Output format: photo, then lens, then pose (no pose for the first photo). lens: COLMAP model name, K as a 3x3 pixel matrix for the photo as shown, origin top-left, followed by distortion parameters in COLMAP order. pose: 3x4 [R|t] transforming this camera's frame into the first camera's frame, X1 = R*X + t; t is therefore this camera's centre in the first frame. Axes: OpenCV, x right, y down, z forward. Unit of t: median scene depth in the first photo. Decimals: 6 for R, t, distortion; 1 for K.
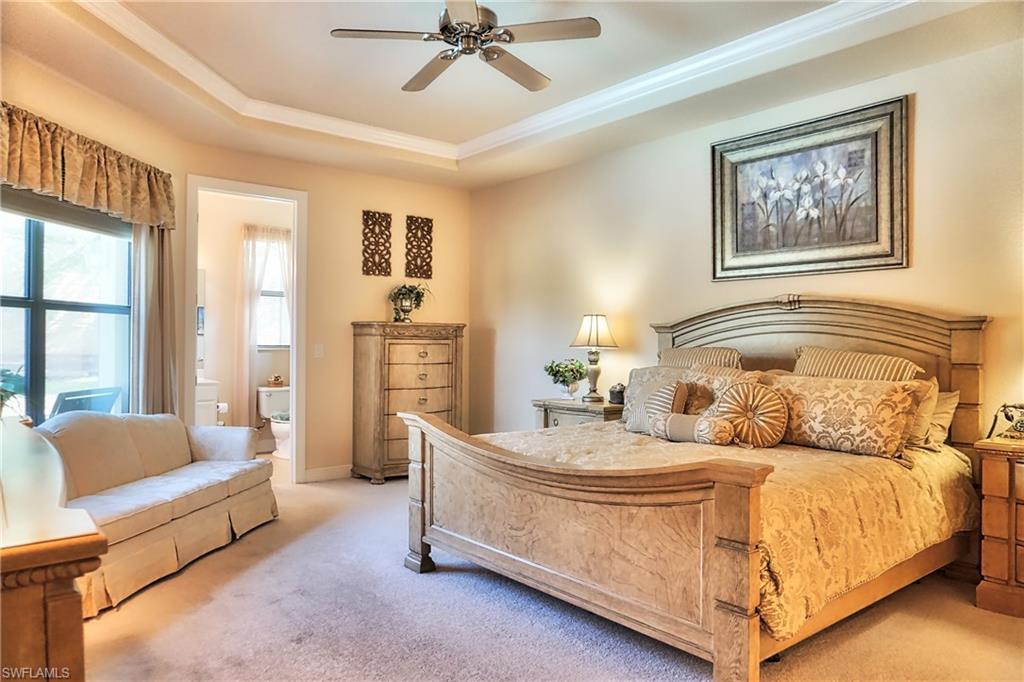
lens RADIAL K [[692.1, 0, 511.7], [0, 692.1, 342.1], [0, 0, 1]] dist [-0.001637, -0.000417]
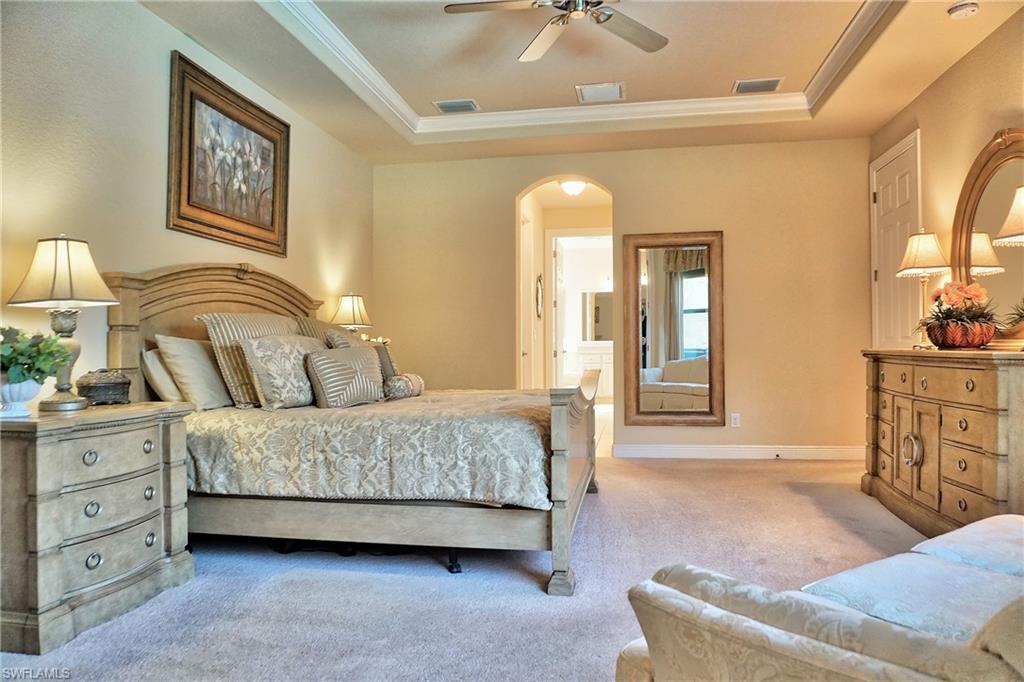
lens RADIAL K [[692.1, 0, 511.5], [0, 692.1, 341.4], [0, 0, 1]] dist [-0.001637, -0.000417]
pose [[-0.639033, 0.000382, 0.769179, -0.602484], [-0.007183, 0.999953, -0.006464, 0.045254], [-0.769146, -0.009656, -0.639001, 1.326607]]
